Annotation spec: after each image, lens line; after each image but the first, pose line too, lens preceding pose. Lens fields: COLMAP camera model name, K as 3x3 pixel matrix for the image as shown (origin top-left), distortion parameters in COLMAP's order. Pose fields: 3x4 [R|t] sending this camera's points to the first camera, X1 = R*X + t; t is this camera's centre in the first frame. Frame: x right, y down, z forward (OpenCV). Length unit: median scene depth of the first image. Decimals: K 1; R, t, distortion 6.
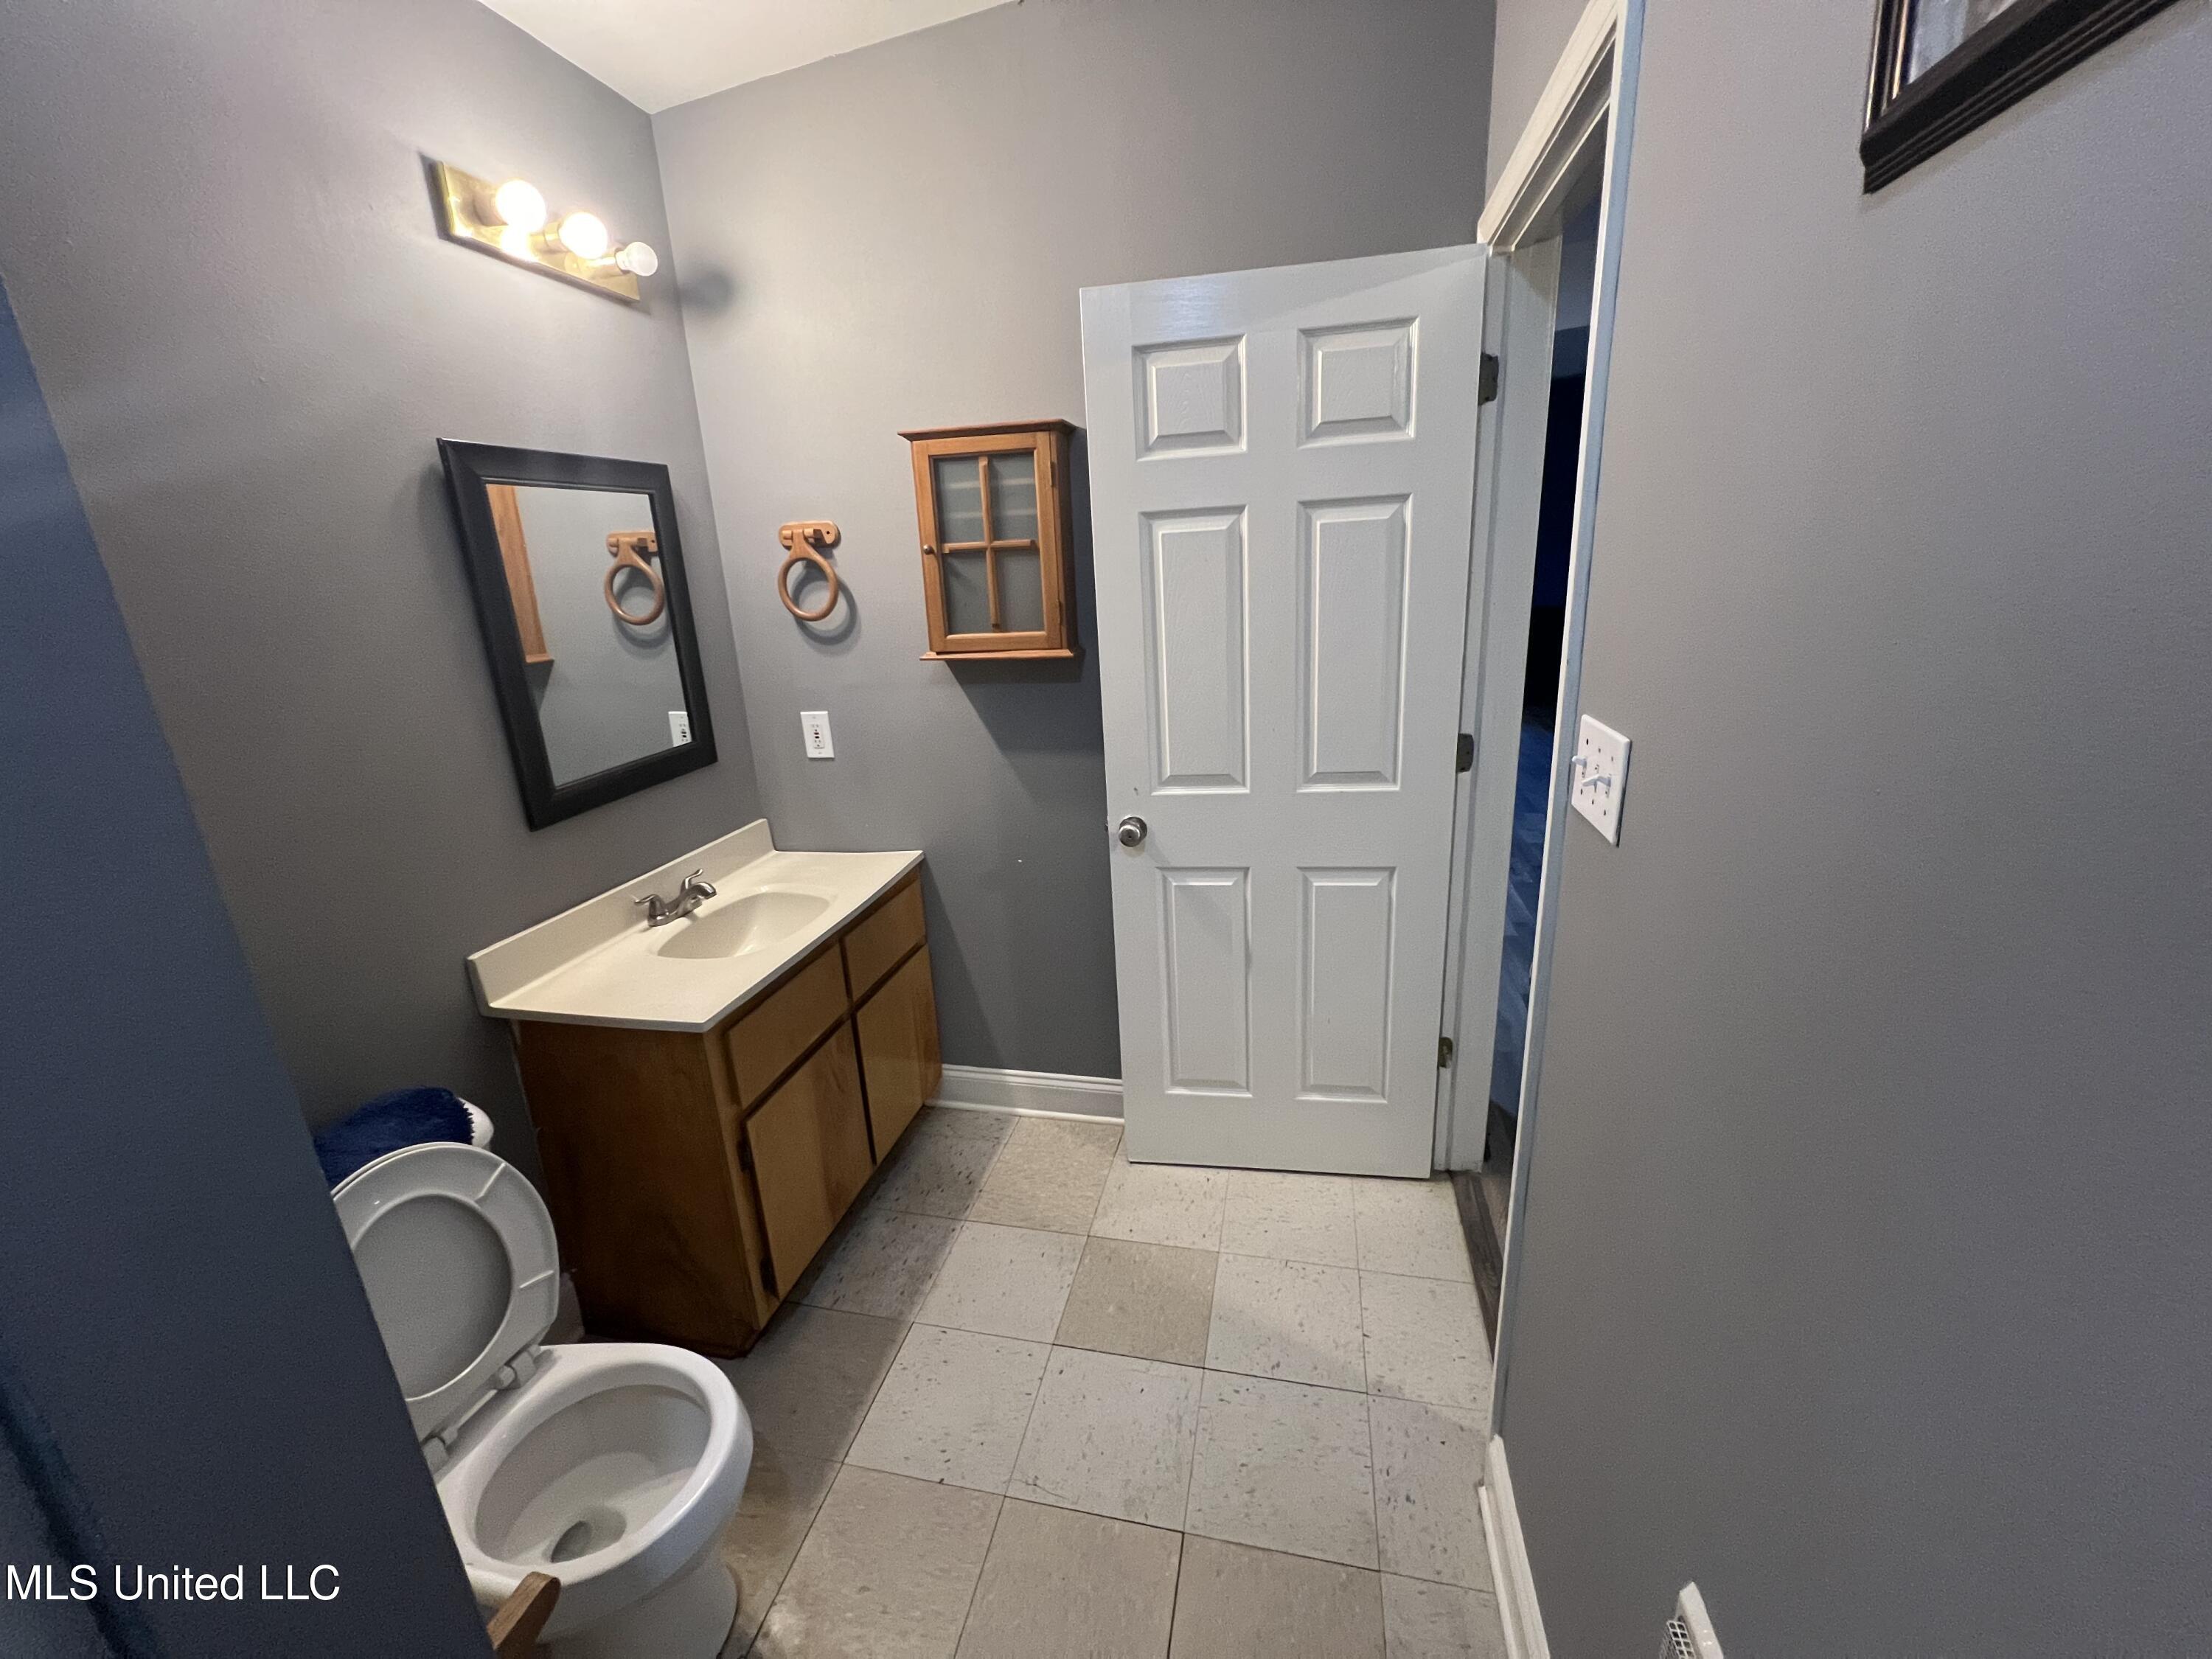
lens RADIAL K [[887.6, 0, 1106.4], [0, 887.6, 826.3], [0, 0, 1]] dist [-0.000725, 0.000079]
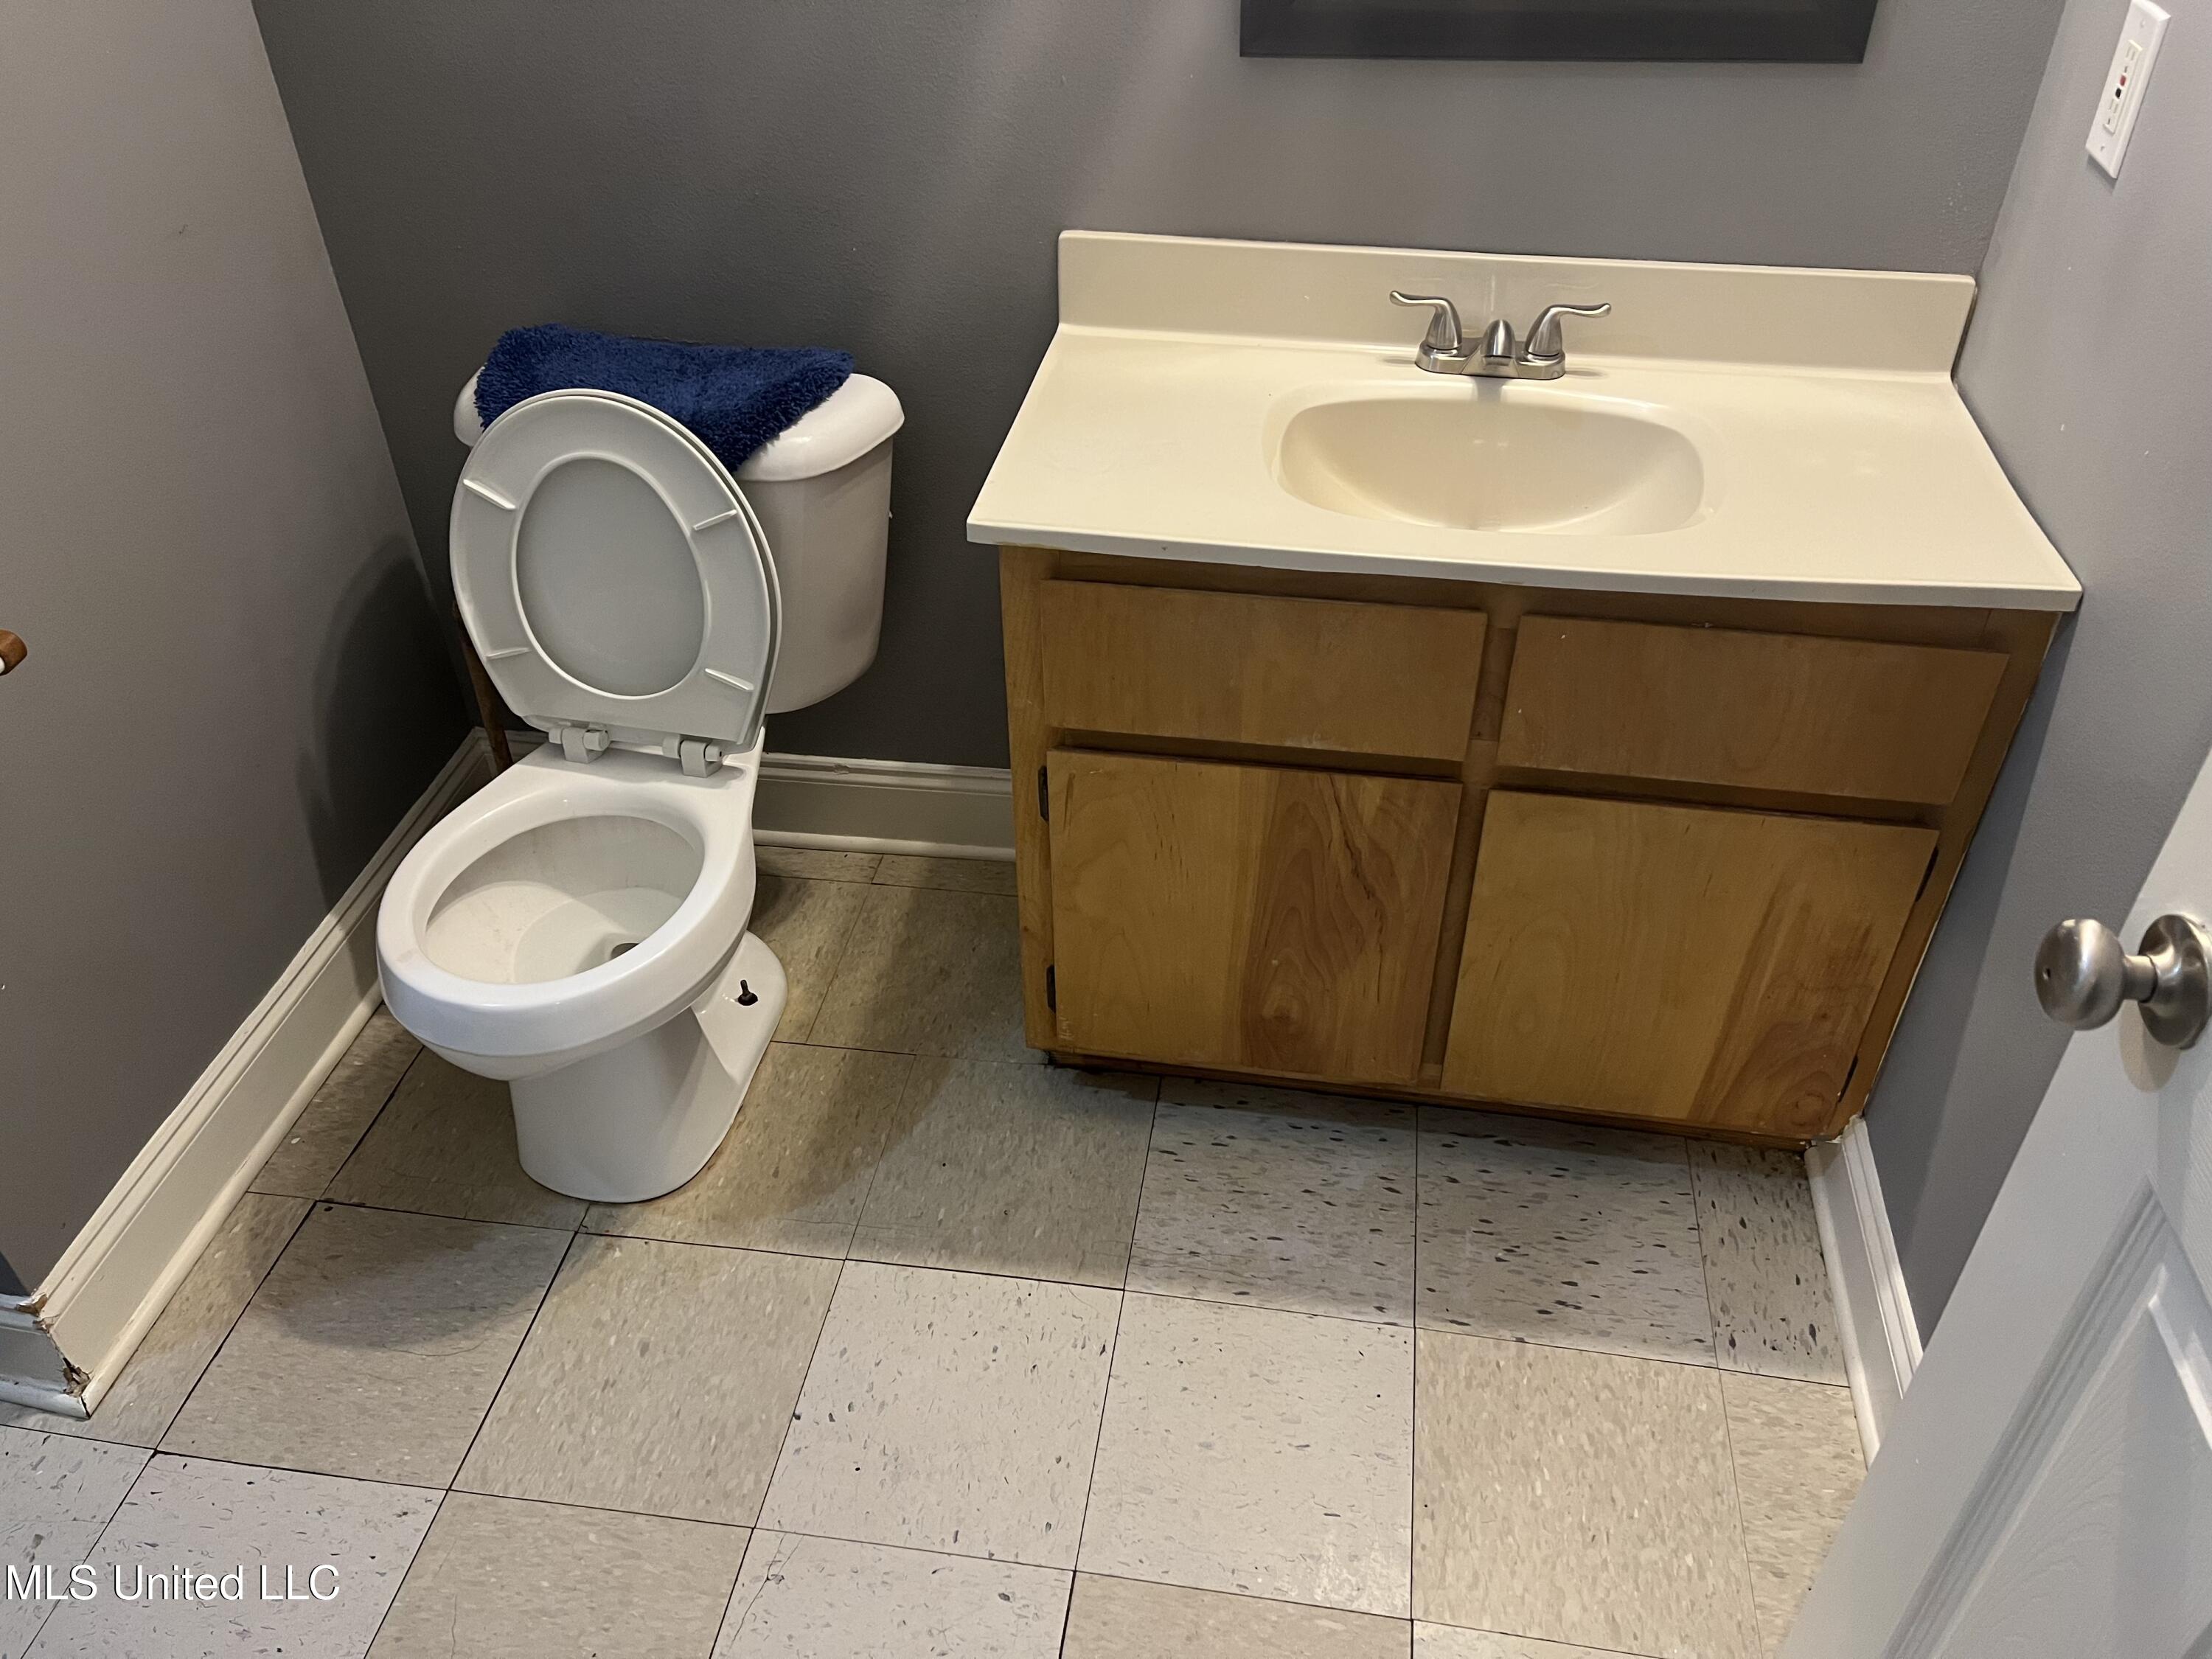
lens RADIAL K [[1653.2, 0, 1113.7], [0, 1653.2, 821.0], [0, 0, 1]] dist [0.051137, -0.045520]
pose [[0.068129, 0.652414, -0.754794, 0.296943], [-0.283313, 0.738058, 0.612376, -0.199291], [0.956605, 0.172122, 0.235120, 0.671176]]
